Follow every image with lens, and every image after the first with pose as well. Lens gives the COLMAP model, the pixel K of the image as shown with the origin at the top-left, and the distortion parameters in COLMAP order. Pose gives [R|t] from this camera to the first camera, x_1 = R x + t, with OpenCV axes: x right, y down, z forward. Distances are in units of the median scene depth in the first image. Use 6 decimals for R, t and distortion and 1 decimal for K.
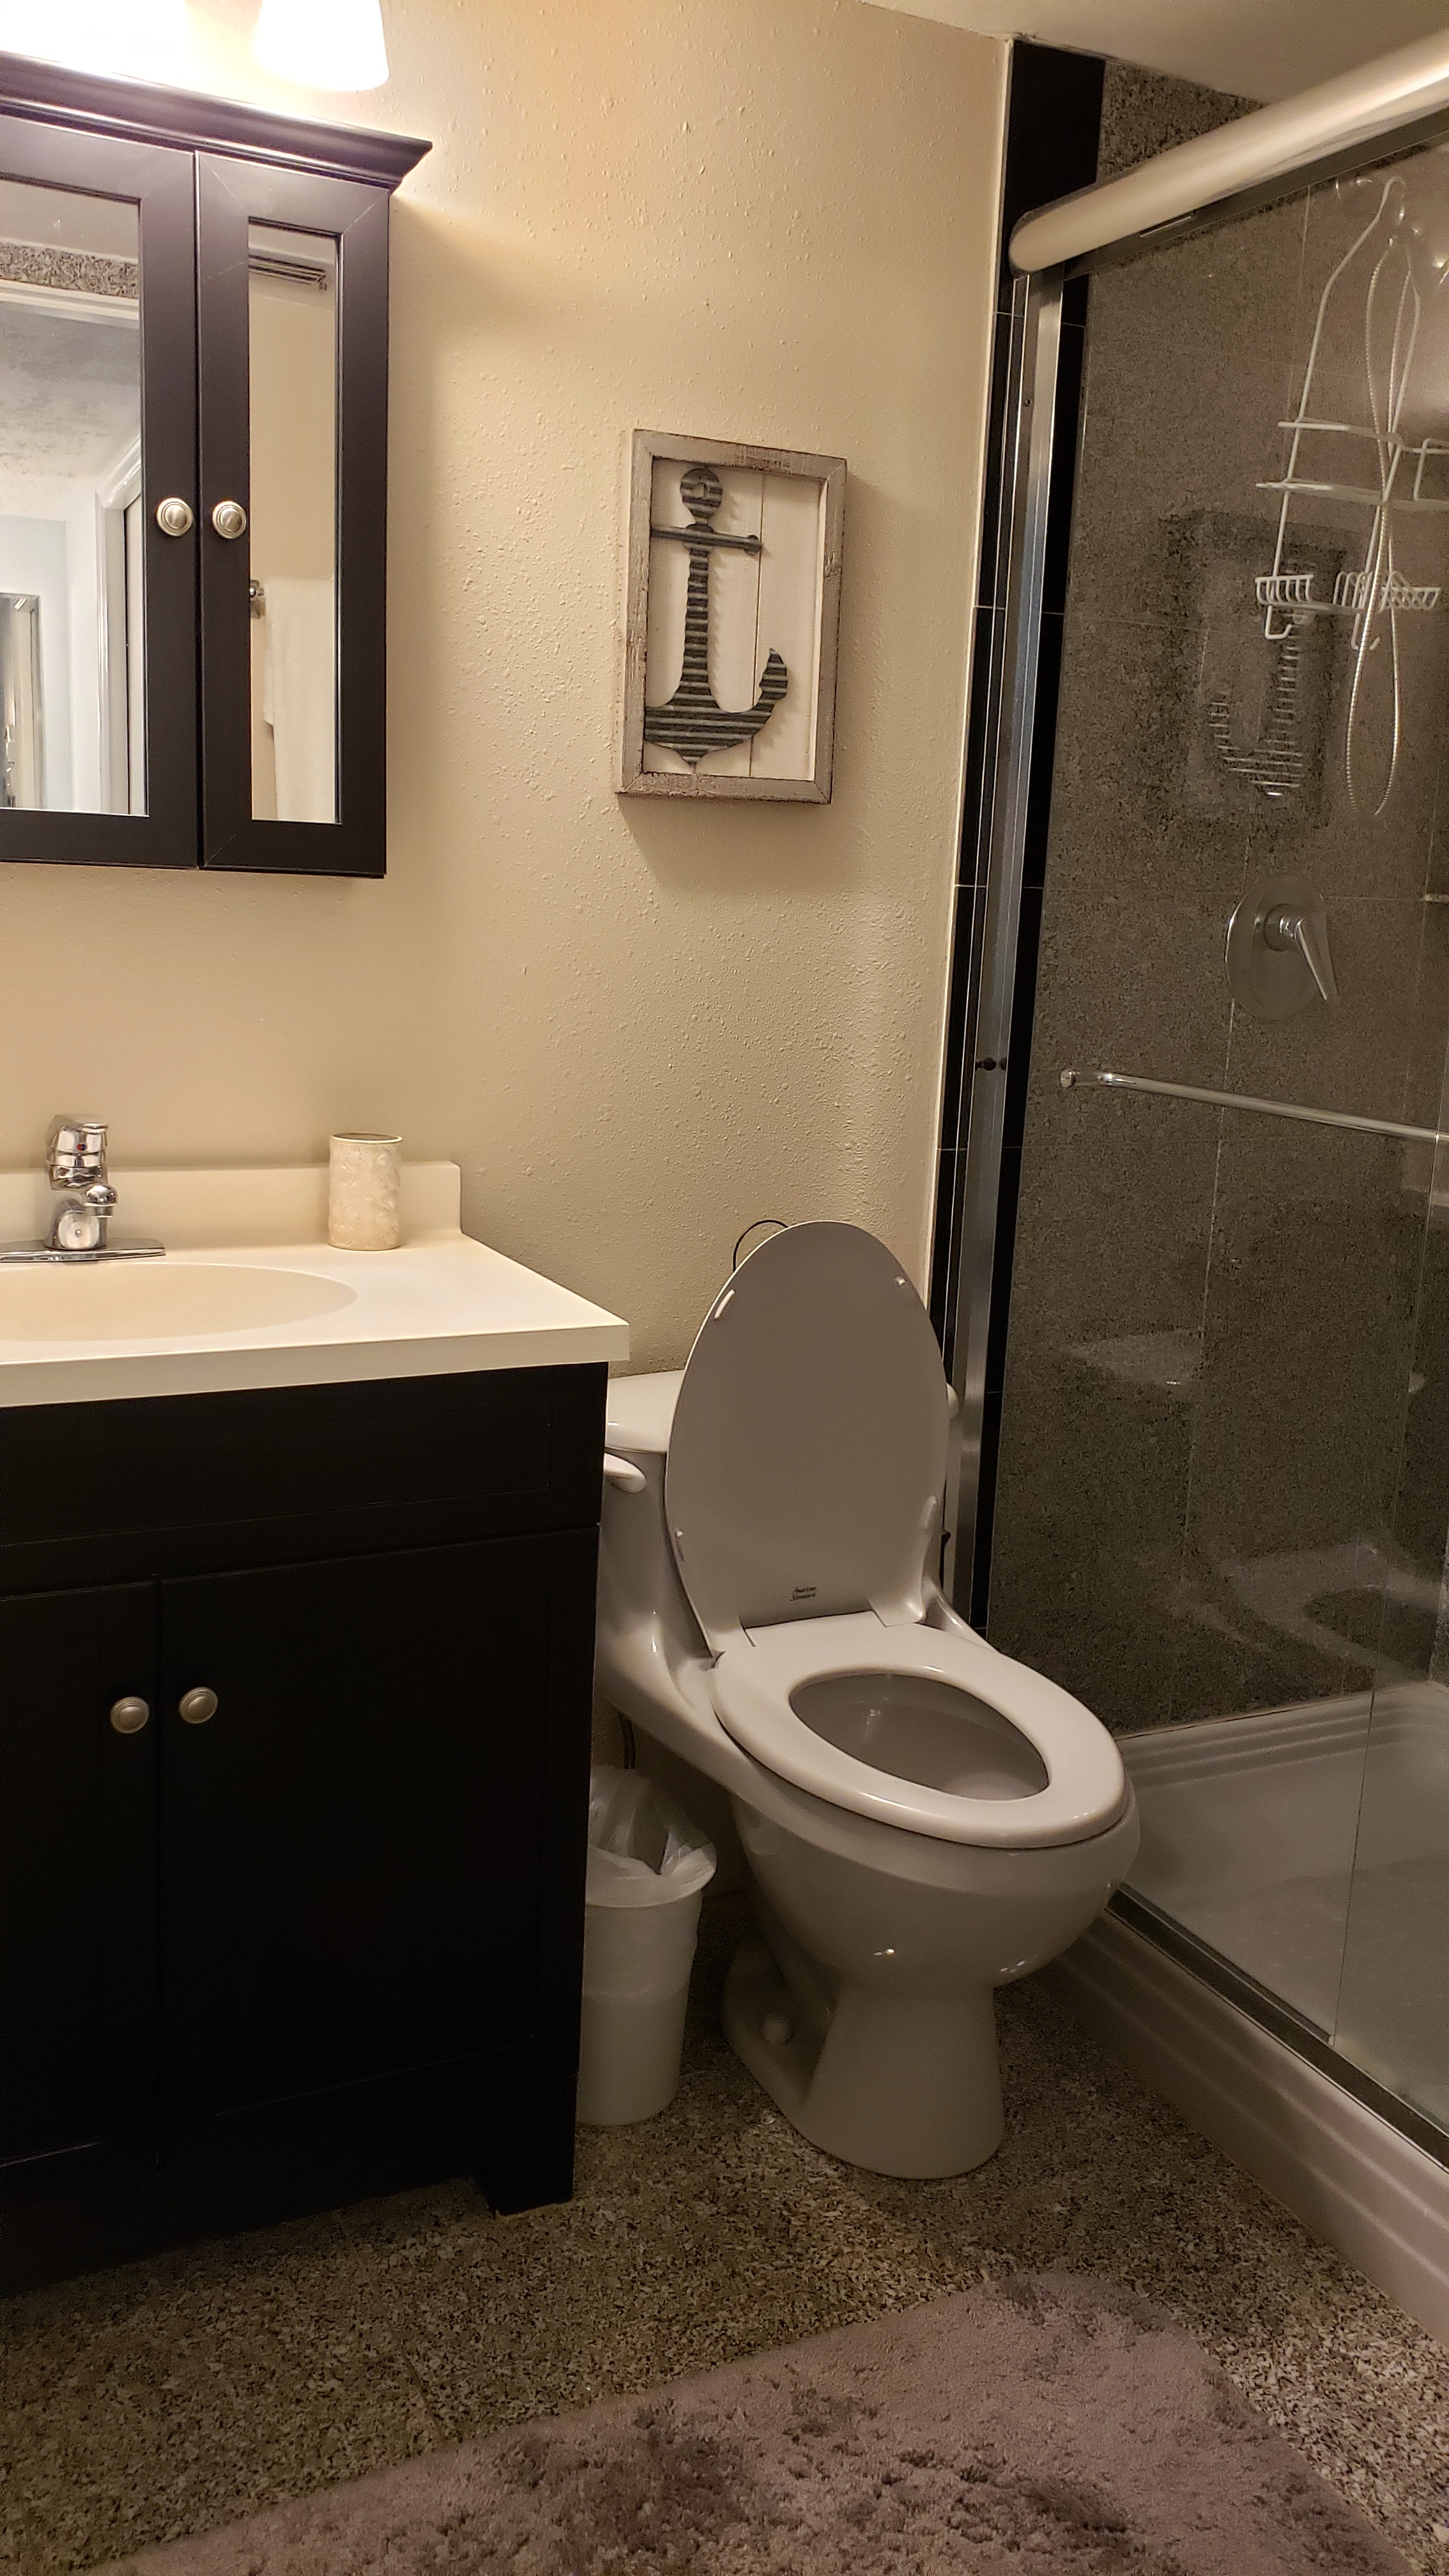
lens RADIAL K [[2003.5, 0, 726.7], [0, 2003.5, 1270.8], [0, 0, 1]] dist [0.046793, -0.035950]
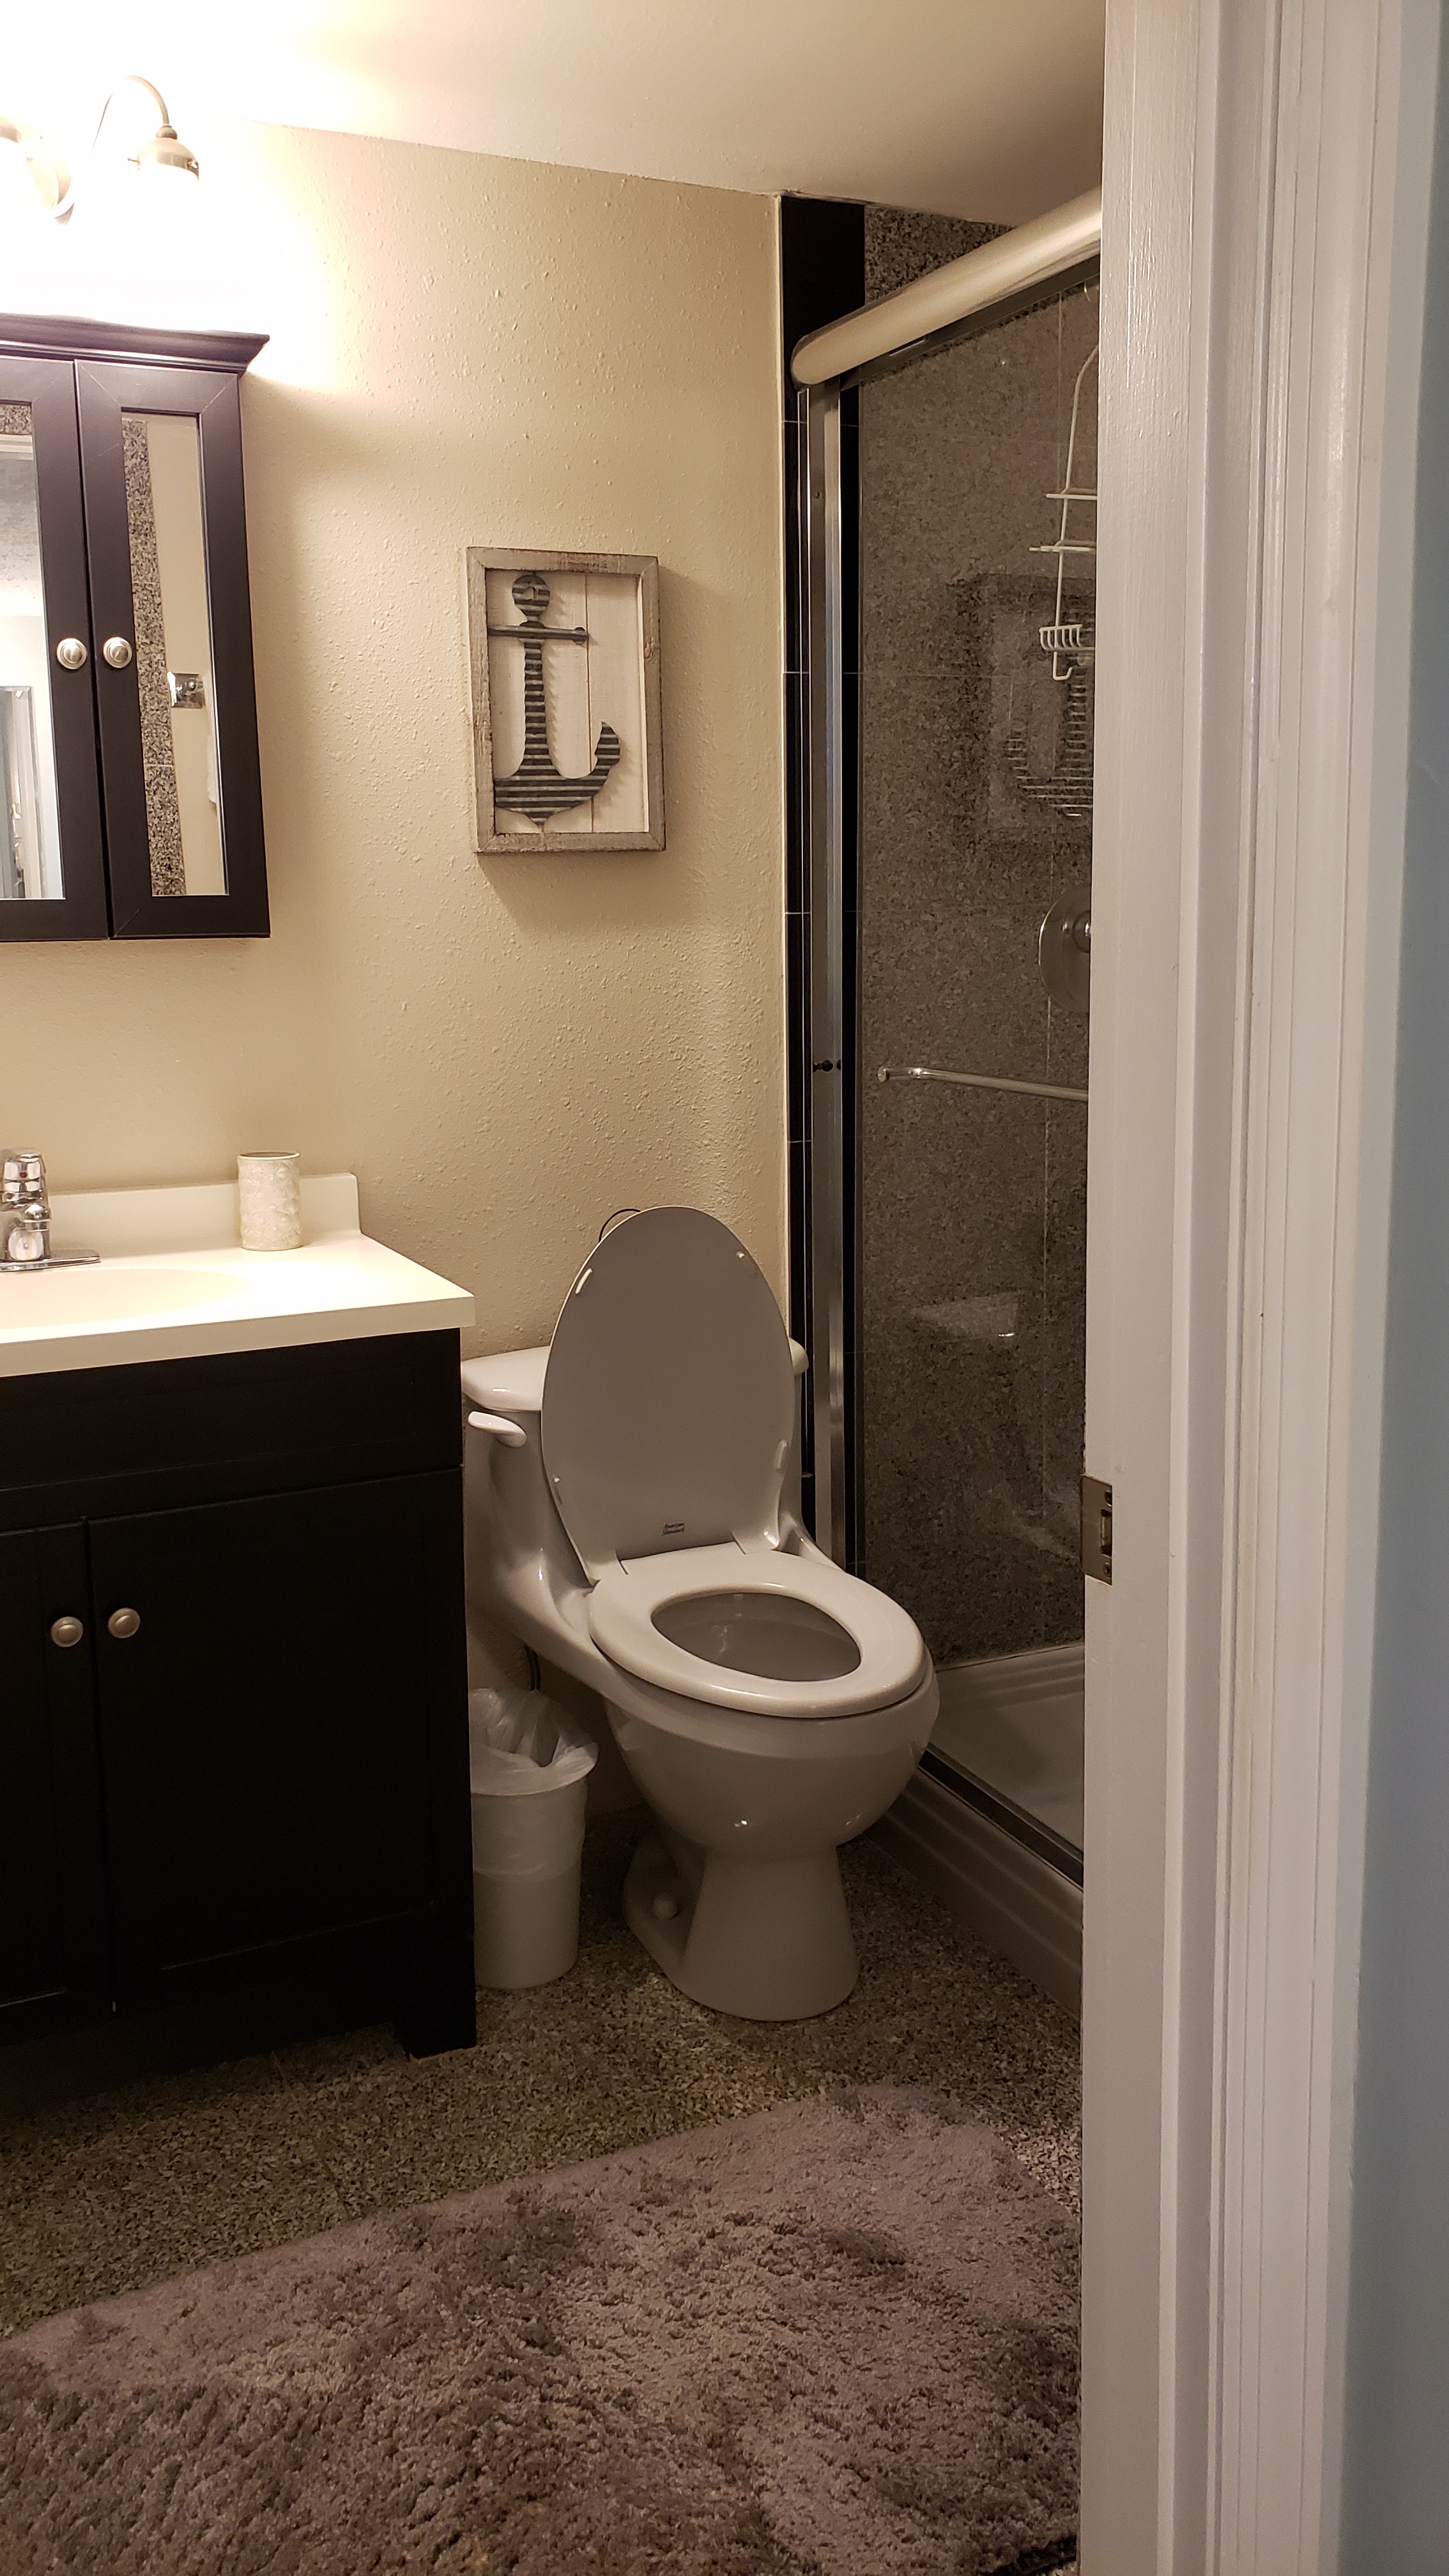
lens RADIAL K [[2003.5, 0, 702.2], [0, 2003.5, 1244.5], [0, 0, 1]] dist [0.046793, -0.035950]
pose [[0.997957, -0.052409, -0.036542, 0.110502], [0.051556, 0.998384, -0.023894, 0.025980], [0.037735, 0.021961, 0.999046, -0.162994]]
